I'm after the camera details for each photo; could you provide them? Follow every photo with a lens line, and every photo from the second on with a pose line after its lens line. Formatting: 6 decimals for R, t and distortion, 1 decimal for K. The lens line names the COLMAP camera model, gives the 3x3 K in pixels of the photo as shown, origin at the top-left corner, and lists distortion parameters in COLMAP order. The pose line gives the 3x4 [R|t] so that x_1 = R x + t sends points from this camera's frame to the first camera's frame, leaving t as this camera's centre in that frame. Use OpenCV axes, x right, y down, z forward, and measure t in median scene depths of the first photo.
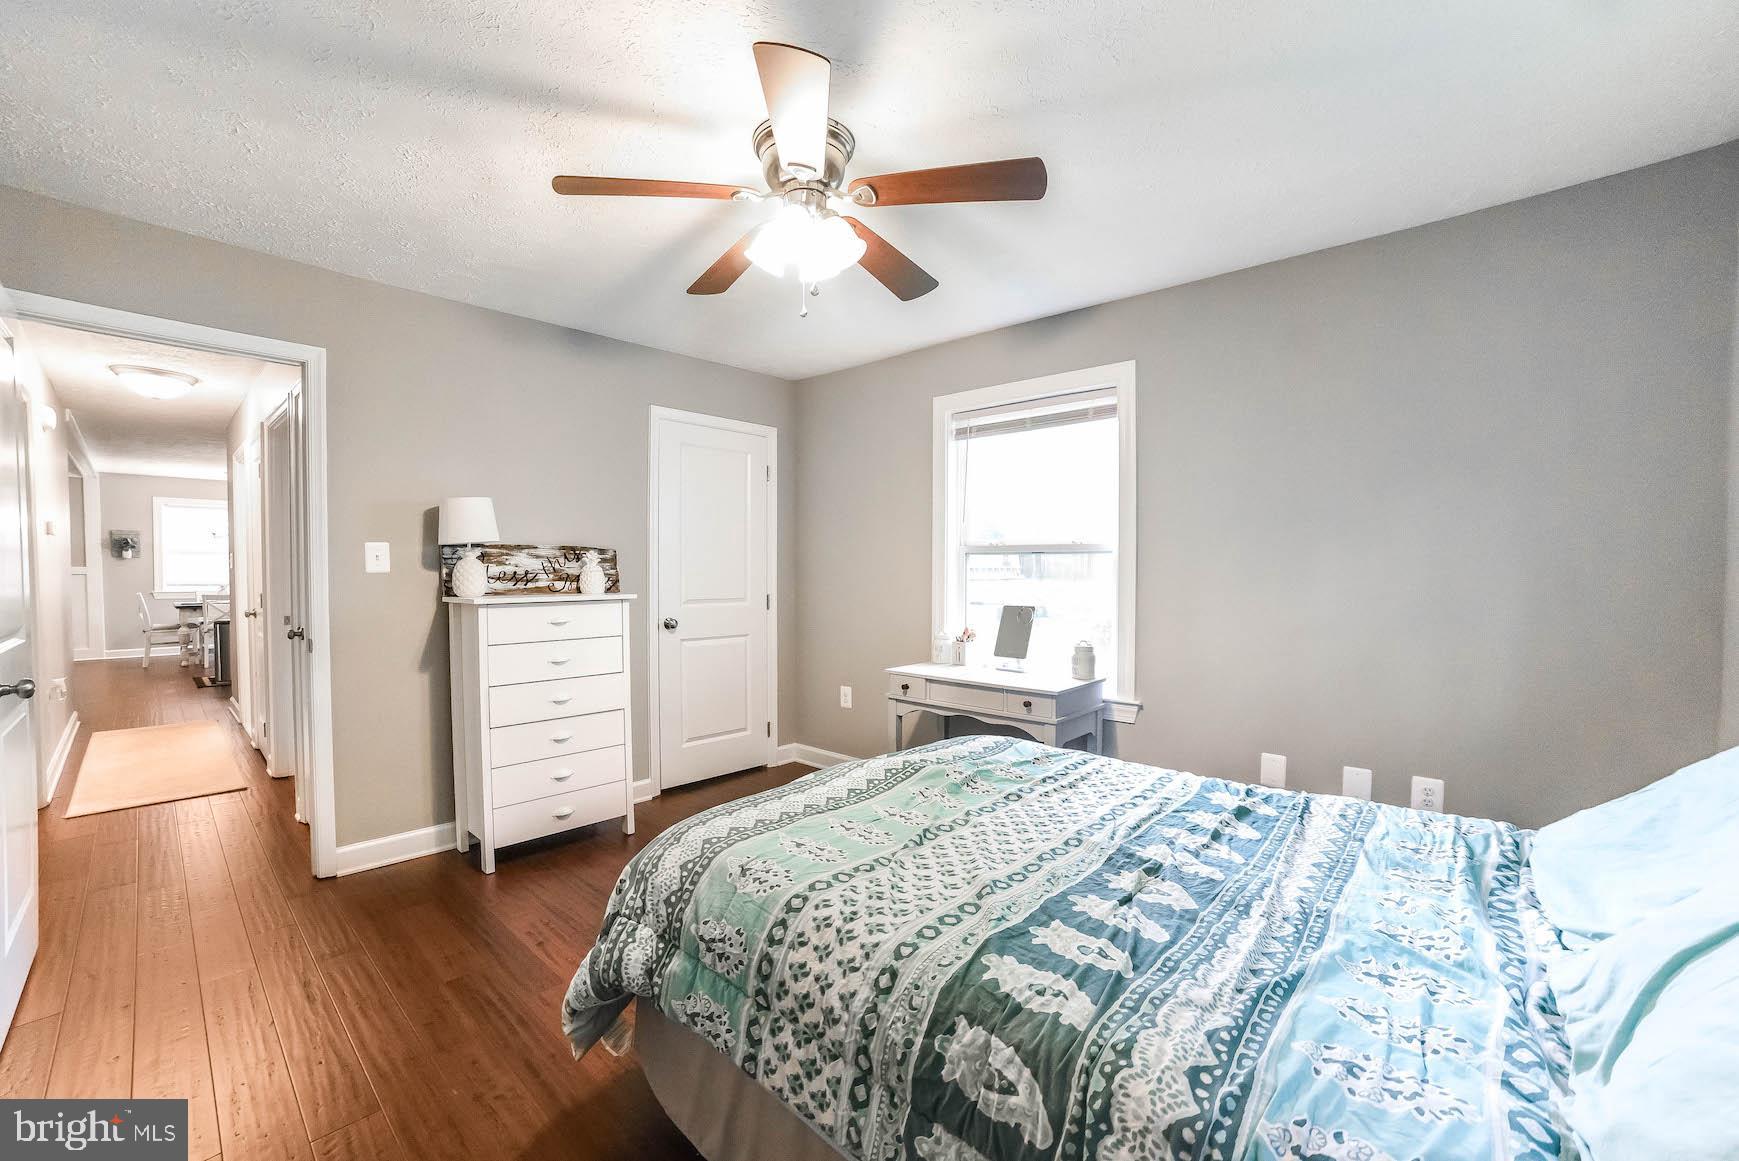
lens RADIAL K [[705.1, 0, 881.7], [0, 705.1, 589.2], [0, 0, 1]] dist [-0.091776, 0.032323]
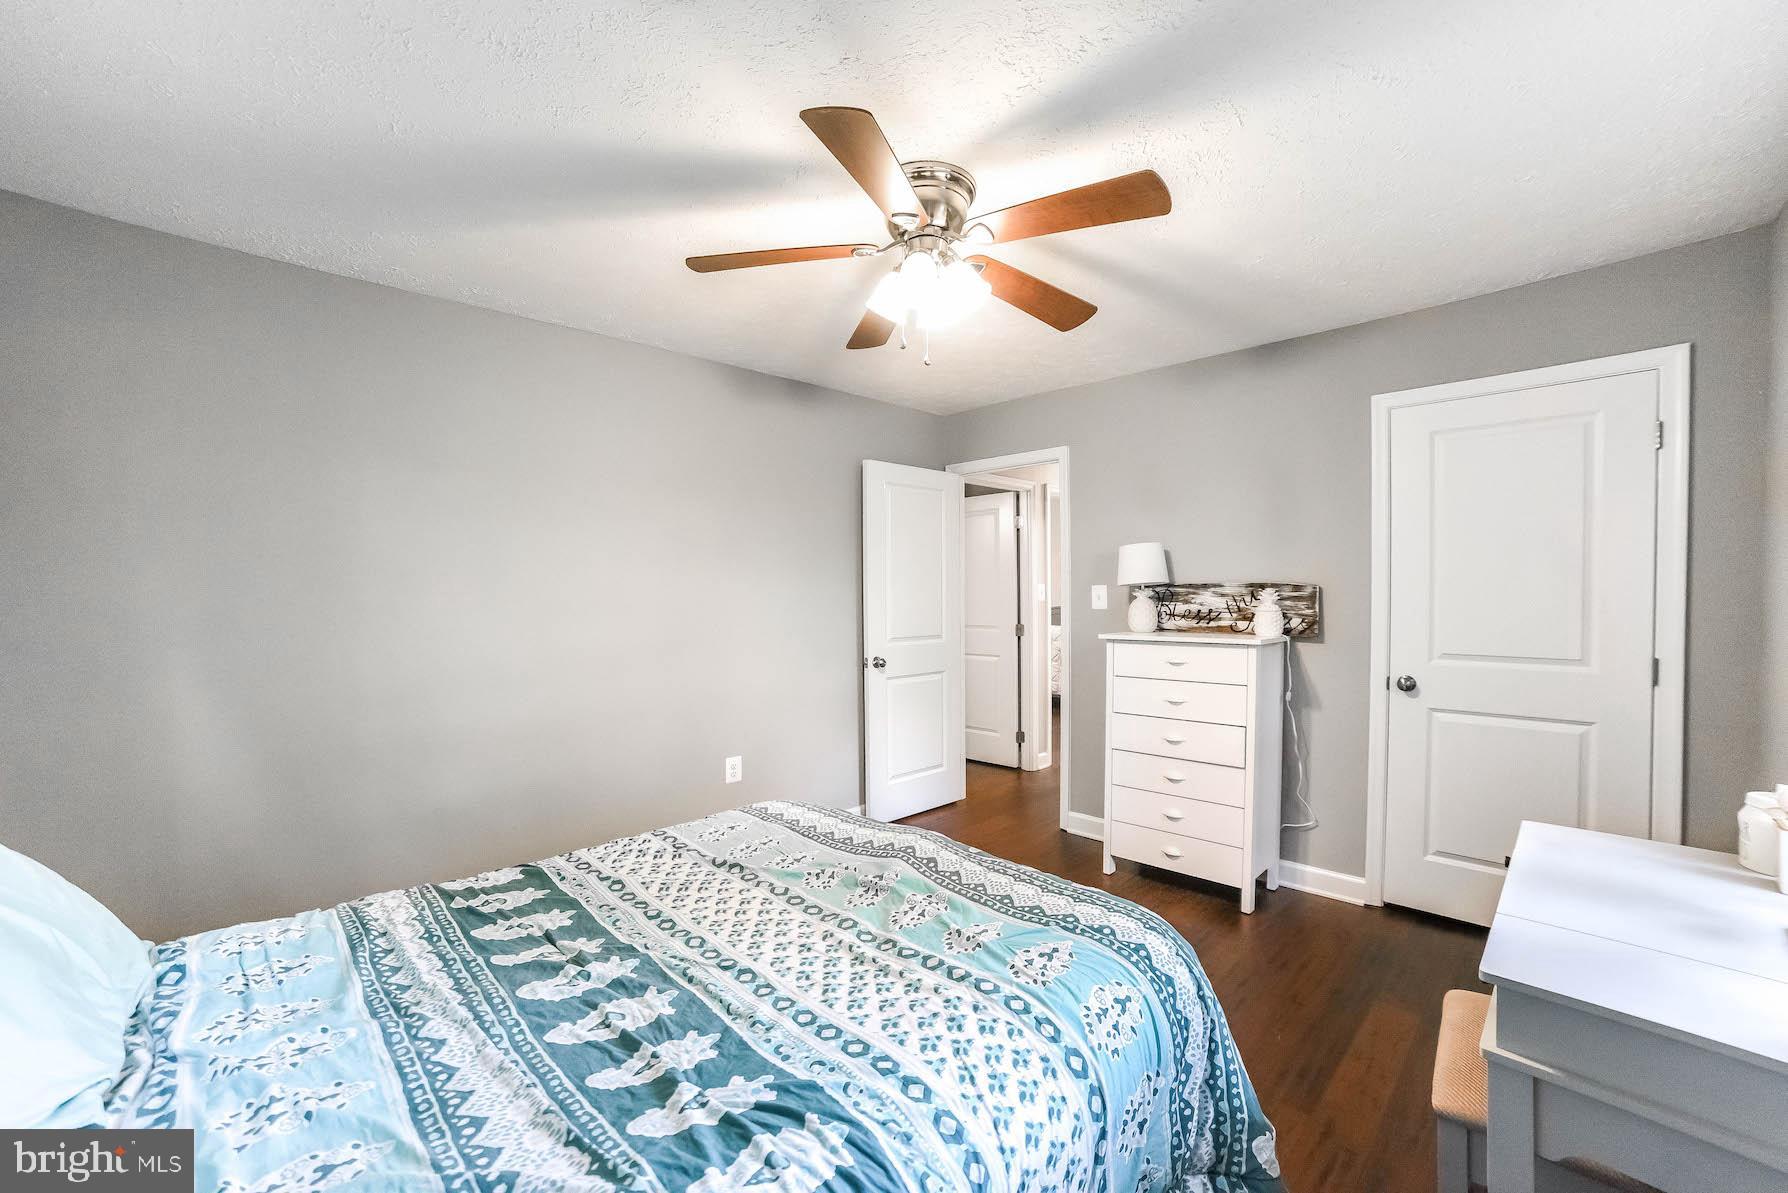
lens RADIAL K [[725.0, 0, 906.6], [0, 725.0, 605.4], [0, 0, 1]] dist [-0.091776, 0.032323]
pose [[-0.053542, 0.015868, -0.998440, 0.546964], [-0.022042, 0.999611, 0.017069, -0.040636], [0.998322, 0.022922, -0.053171, 0.619922]]
